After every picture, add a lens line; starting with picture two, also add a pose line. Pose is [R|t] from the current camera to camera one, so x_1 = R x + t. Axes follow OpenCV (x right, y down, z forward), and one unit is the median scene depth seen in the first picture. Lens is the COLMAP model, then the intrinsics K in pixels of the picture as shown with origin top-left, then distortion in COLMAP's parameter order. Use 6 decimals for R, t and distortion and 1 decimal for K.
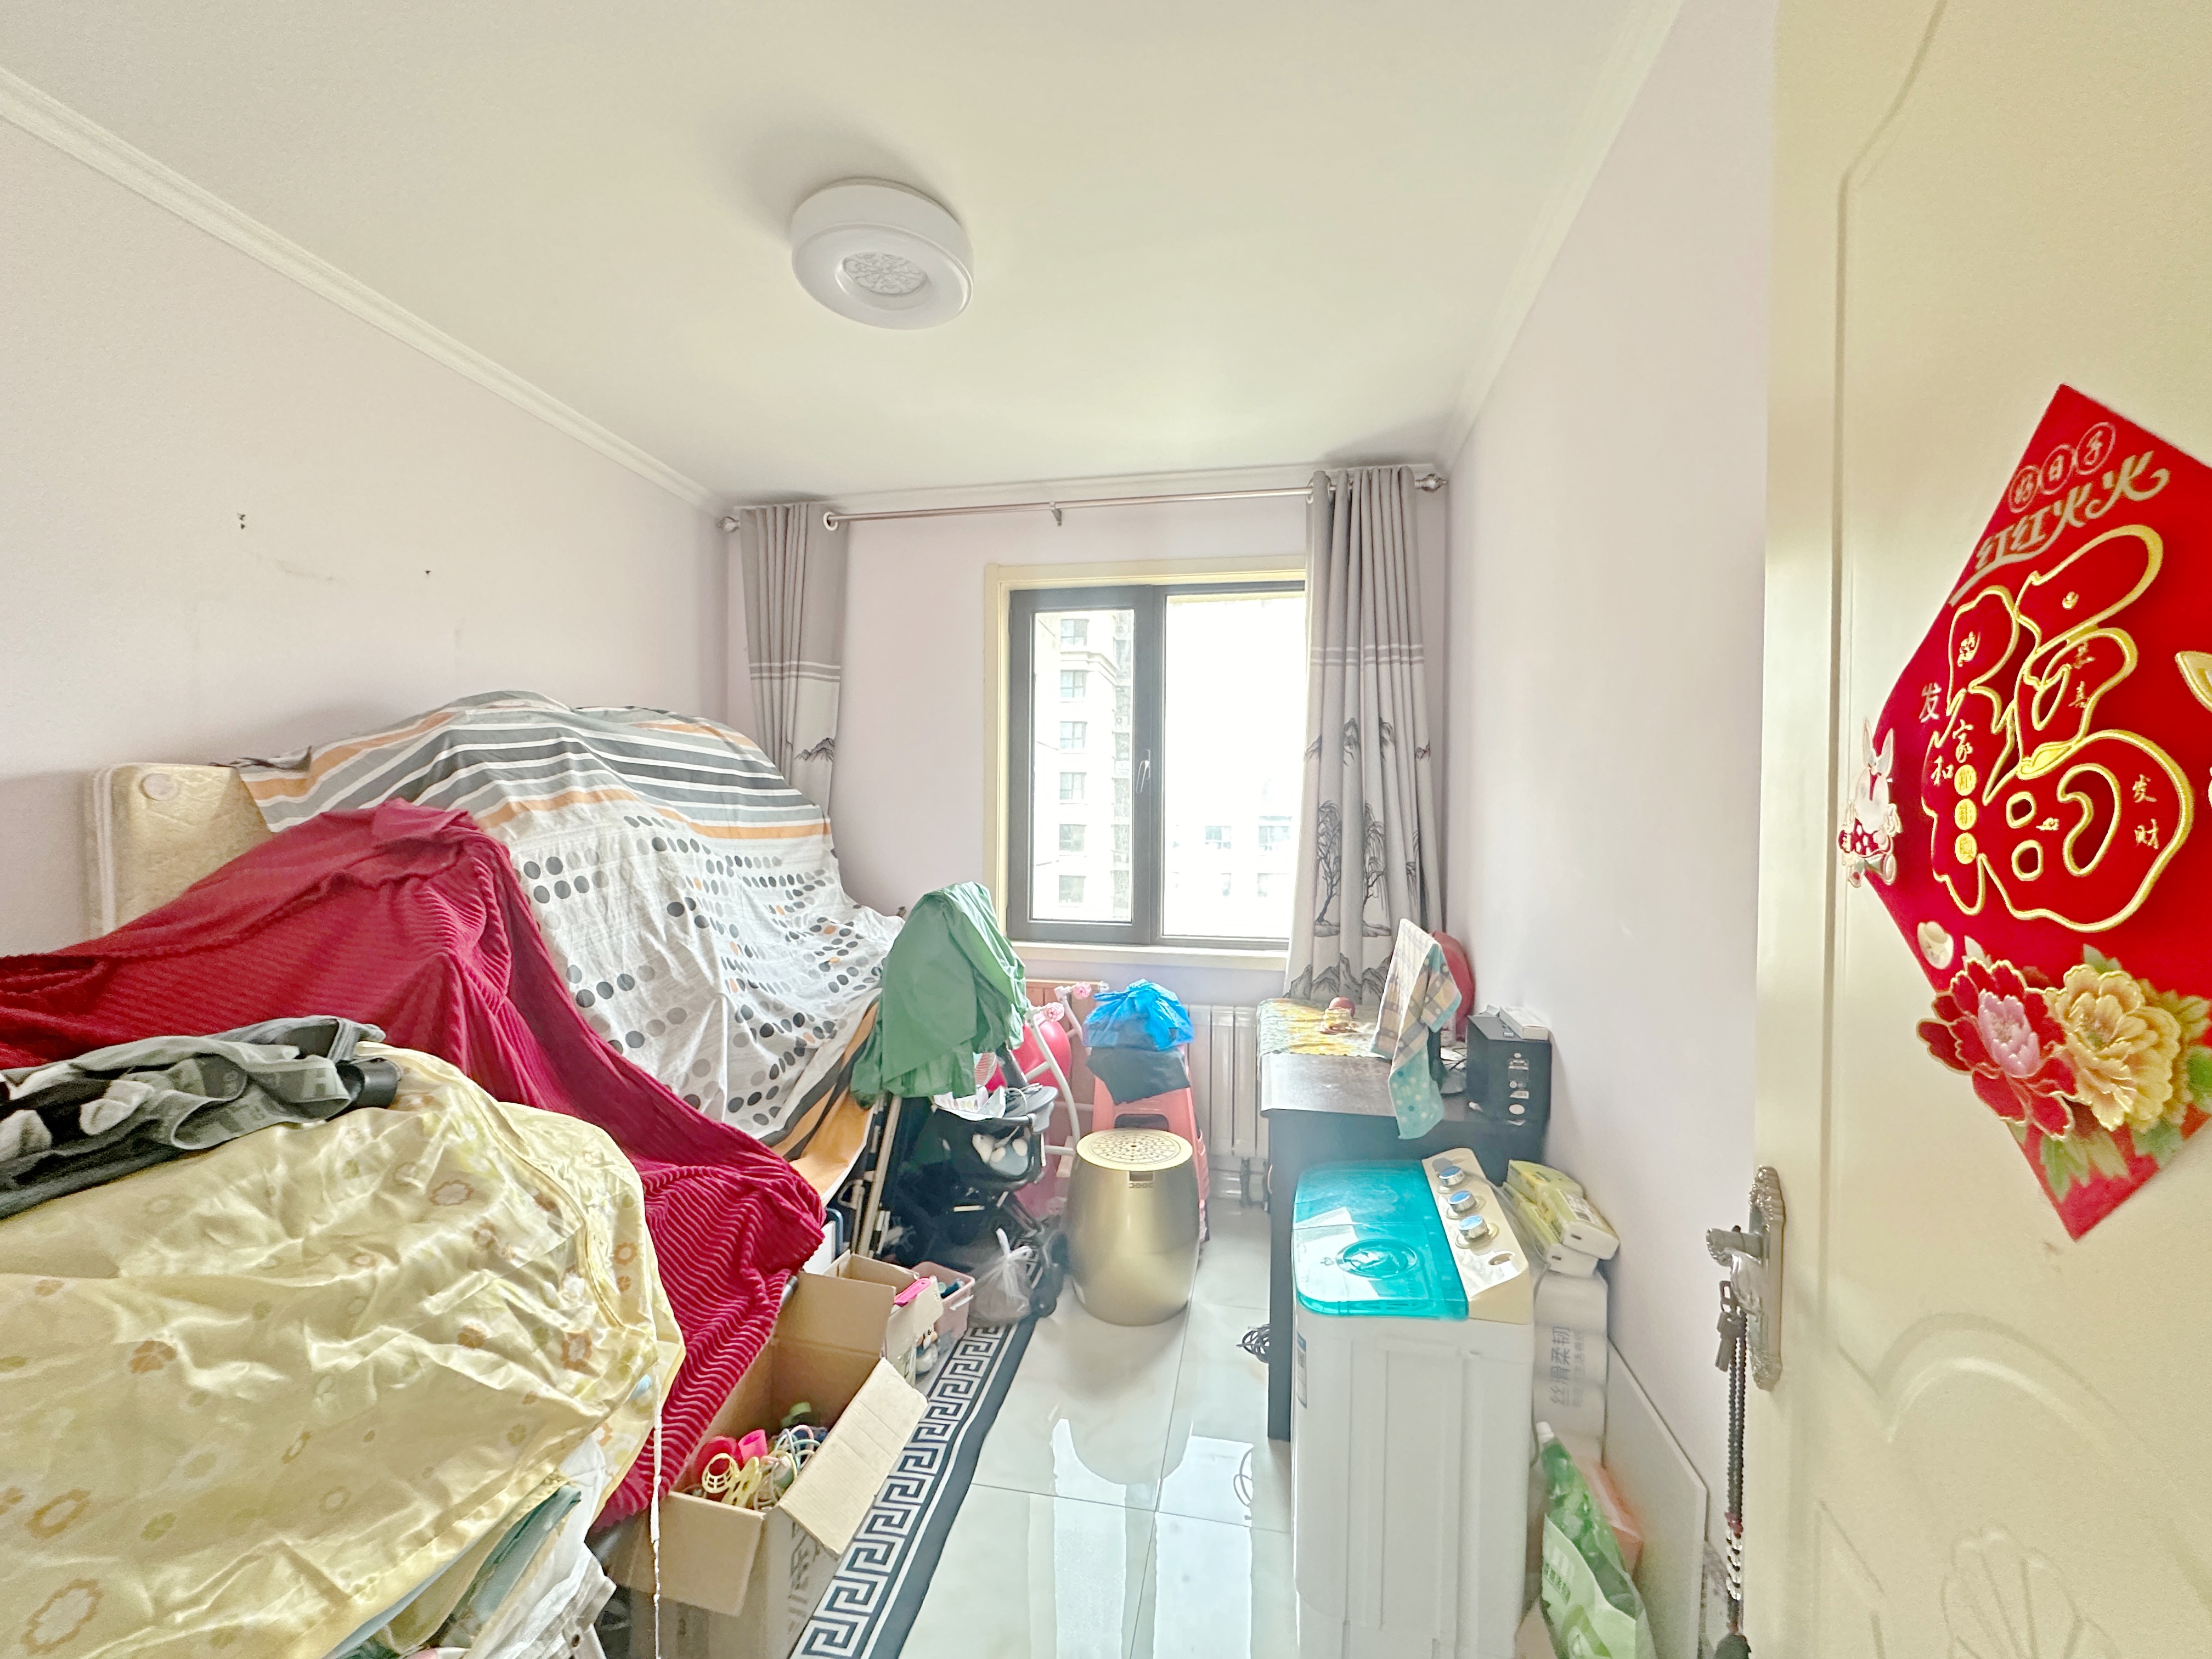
lens RADIAL K [[880.1, 0, 1106.0], [0, 880.1, 829.5], [0, 0, 1]] dist [0.000589, 0.000109]
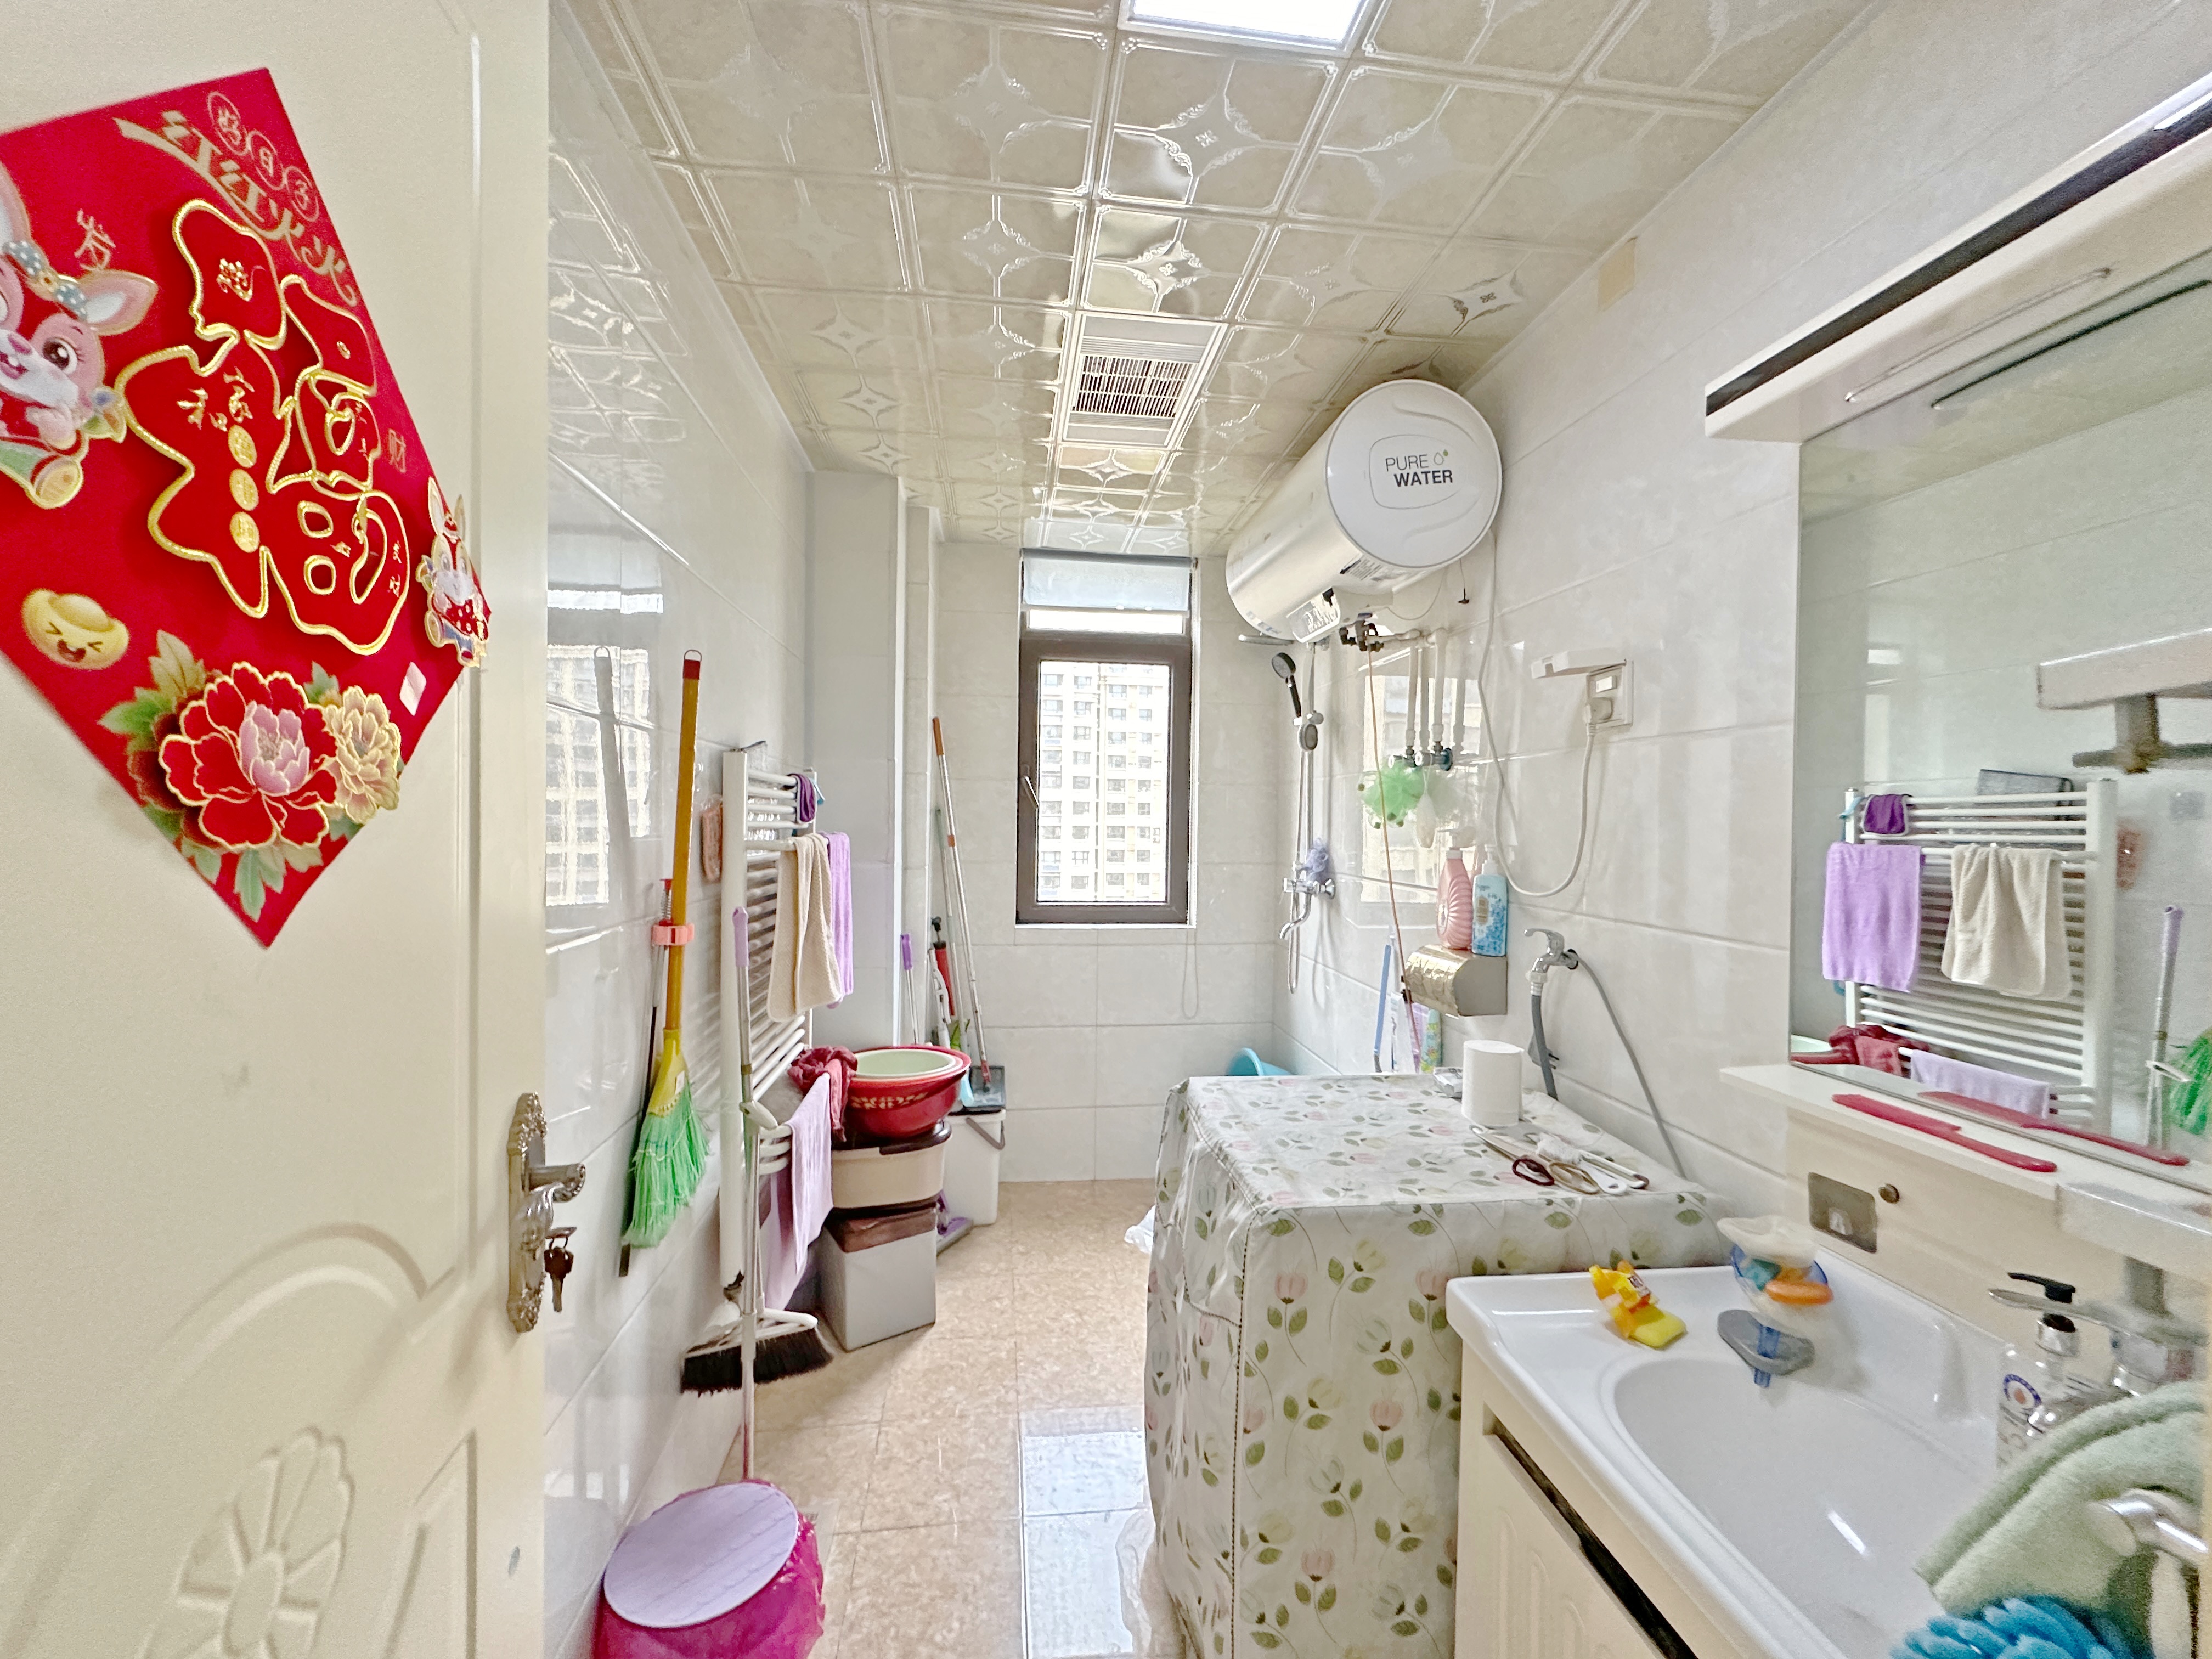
lens RADIAL K [[880.1, 0, 1106.0], [0, 880.1, 829.5], [0, 0, 1]] dist [0.000589, 0.000109]
pose [[-0.881466, -0.004640, -0.472225, 0.711003], [-0.004202, 0.999989, -0.001982, 0.315670], [0.472229, 0.000237, -0.881476, 2.250351]]
